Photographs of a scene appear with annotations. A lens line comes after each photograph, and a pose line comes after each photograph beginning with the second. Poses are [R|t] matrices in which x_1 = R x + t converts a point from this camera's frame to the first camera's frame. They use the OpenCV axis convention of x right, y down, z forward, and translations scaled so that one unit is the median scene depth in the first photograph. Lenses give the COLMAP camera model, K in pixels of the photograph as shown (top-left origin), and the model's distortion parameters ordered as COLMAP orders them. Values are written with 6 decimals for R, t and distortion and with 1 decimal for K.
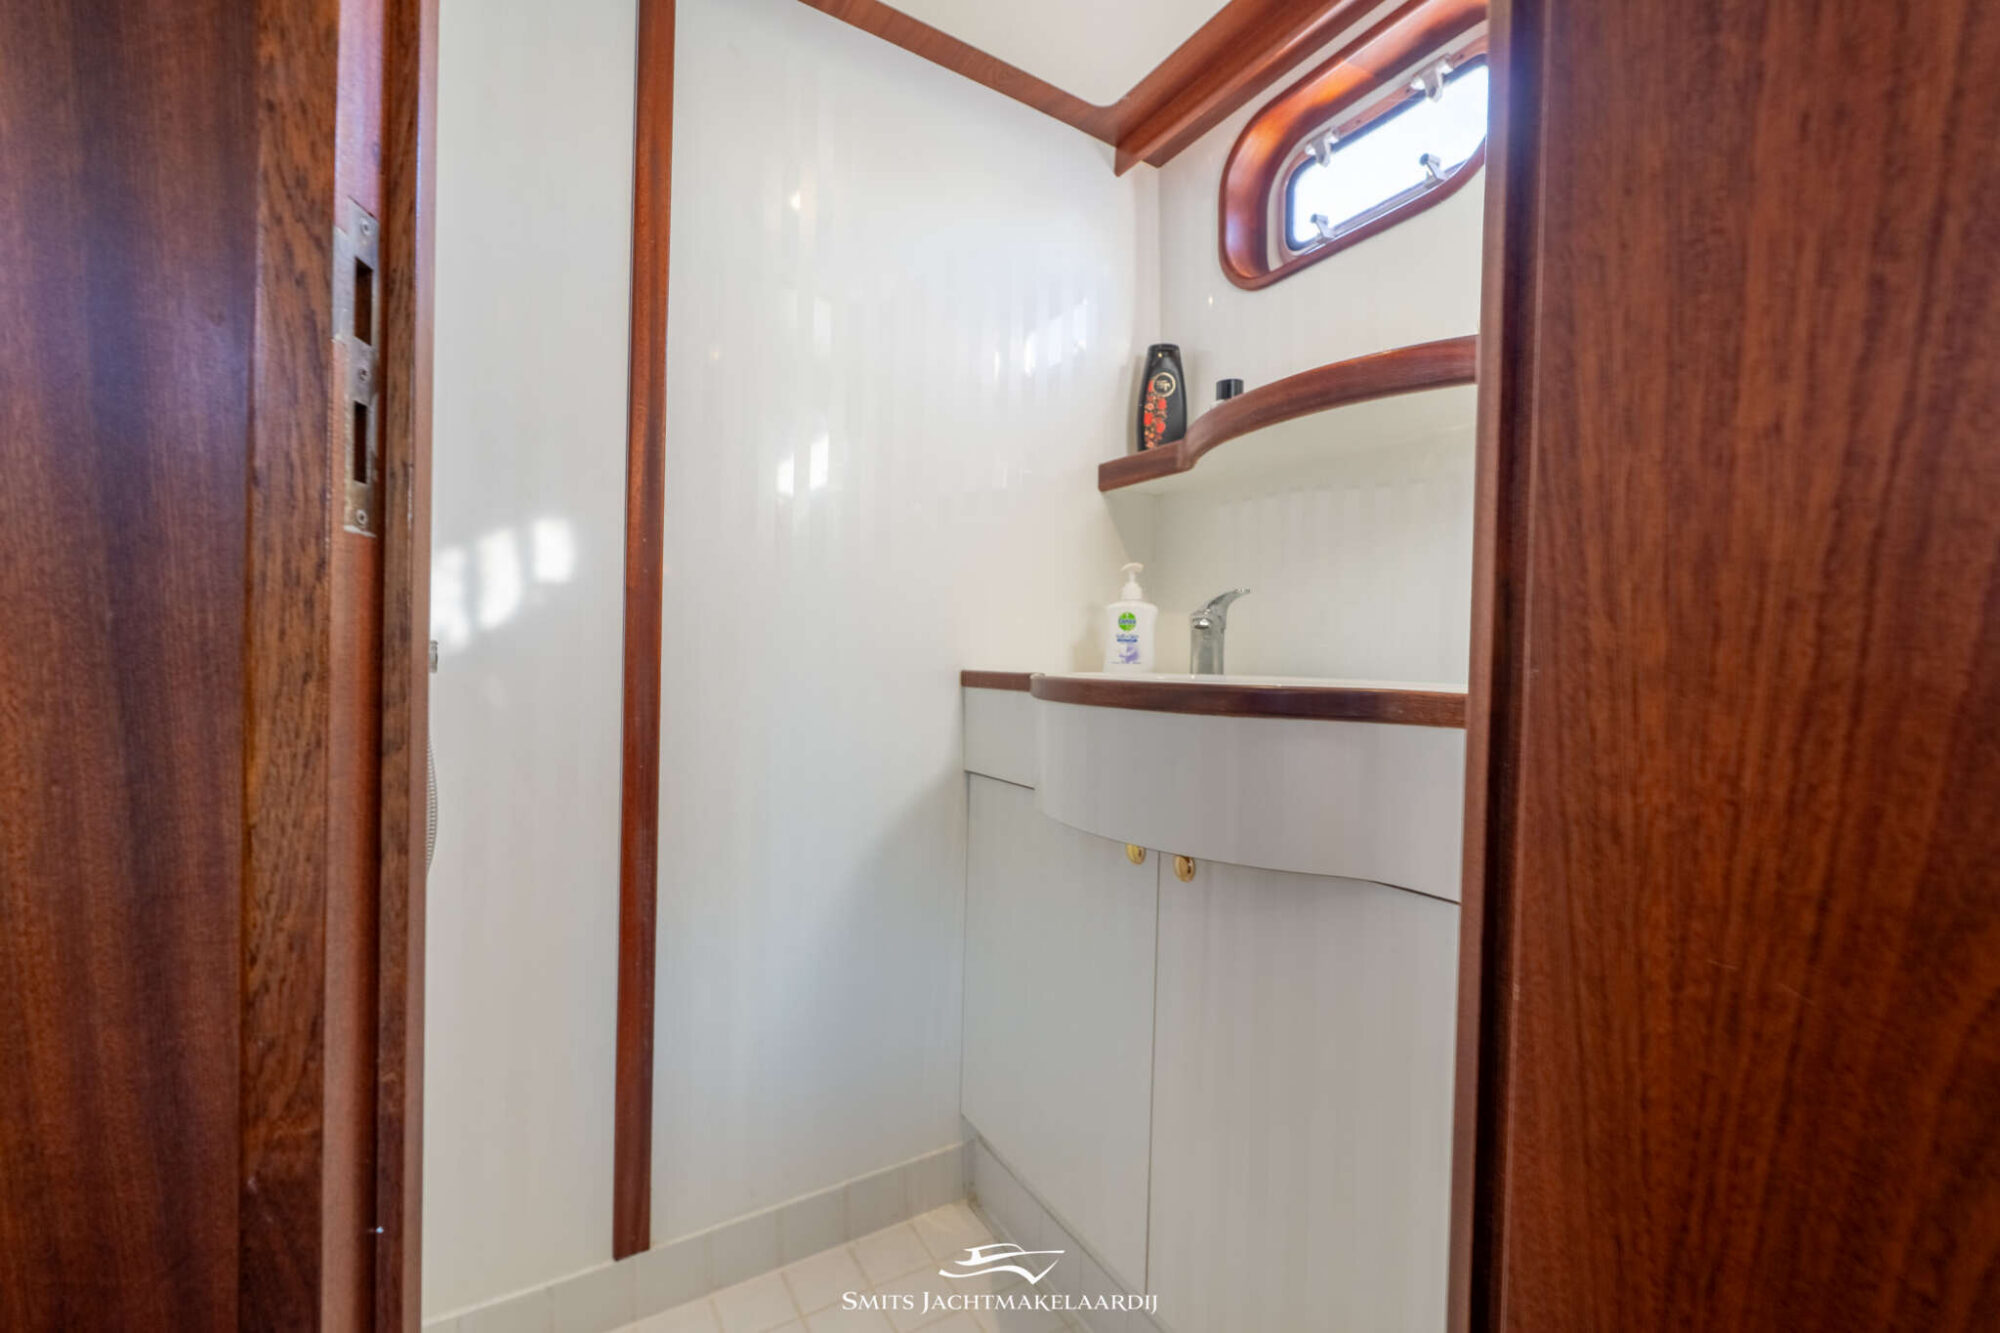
lens RADIAL K [[887.7, 0, 1004.3], [0, 887.7, 667.4], [0, 0, 1]] dist [-0.002104, 0.000331]
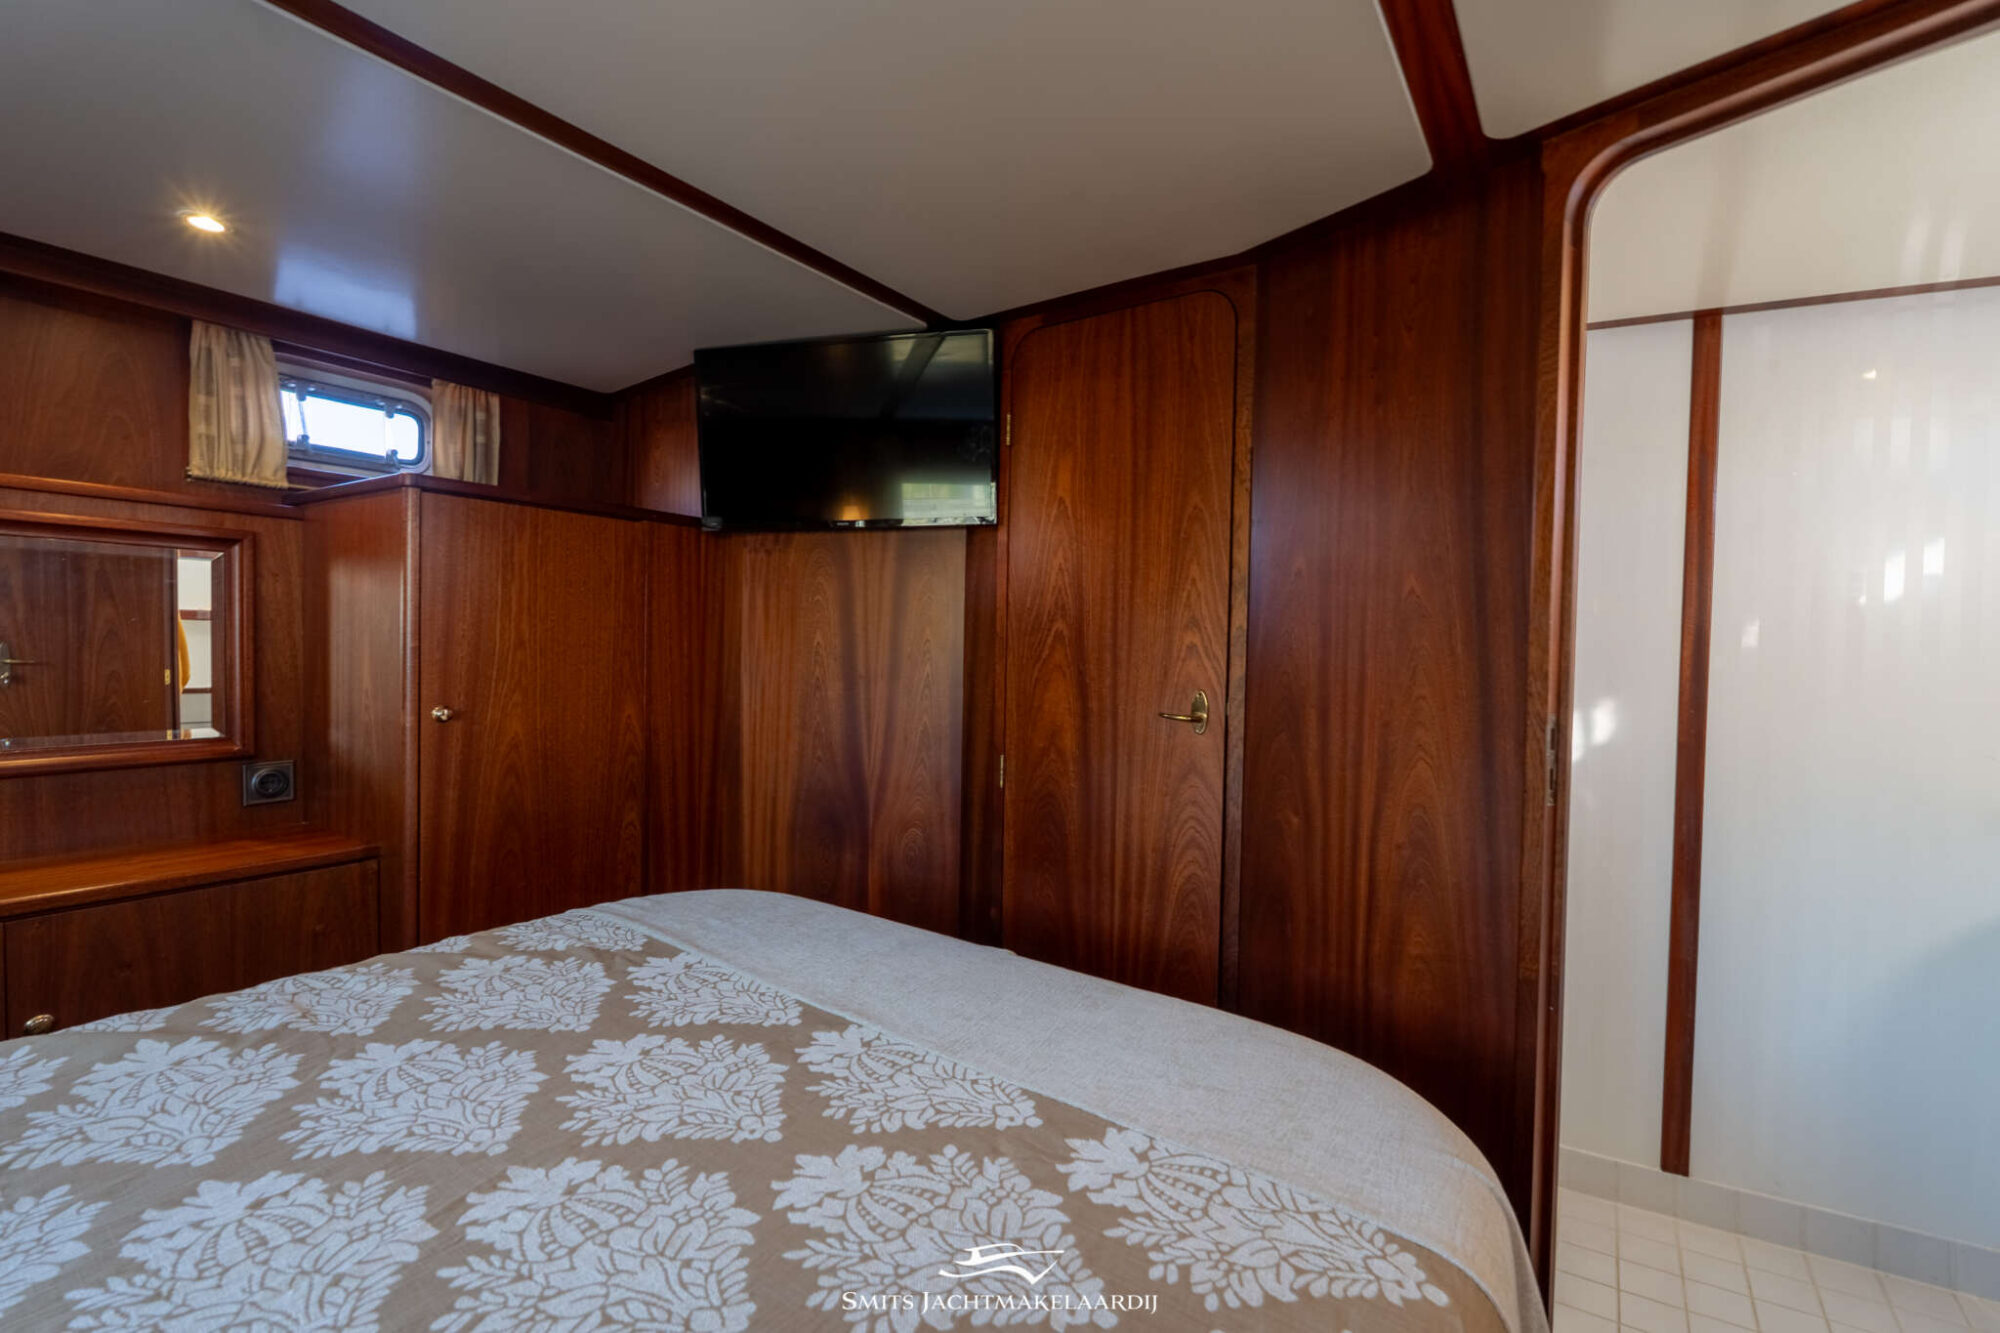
lens RADIAL K [[887.7, 0, 1004.3], [0, 887.7, 667.4], [0, 0, 1]] dist [-0.002104, 0.000331]
pose [[0.450474, 0.005712, -0.892771, 0.426002], [-0.018940, 0.999816, -0.003159, -0.190549], [0.892589, 0.018332, 0.450499, -0.750927]]
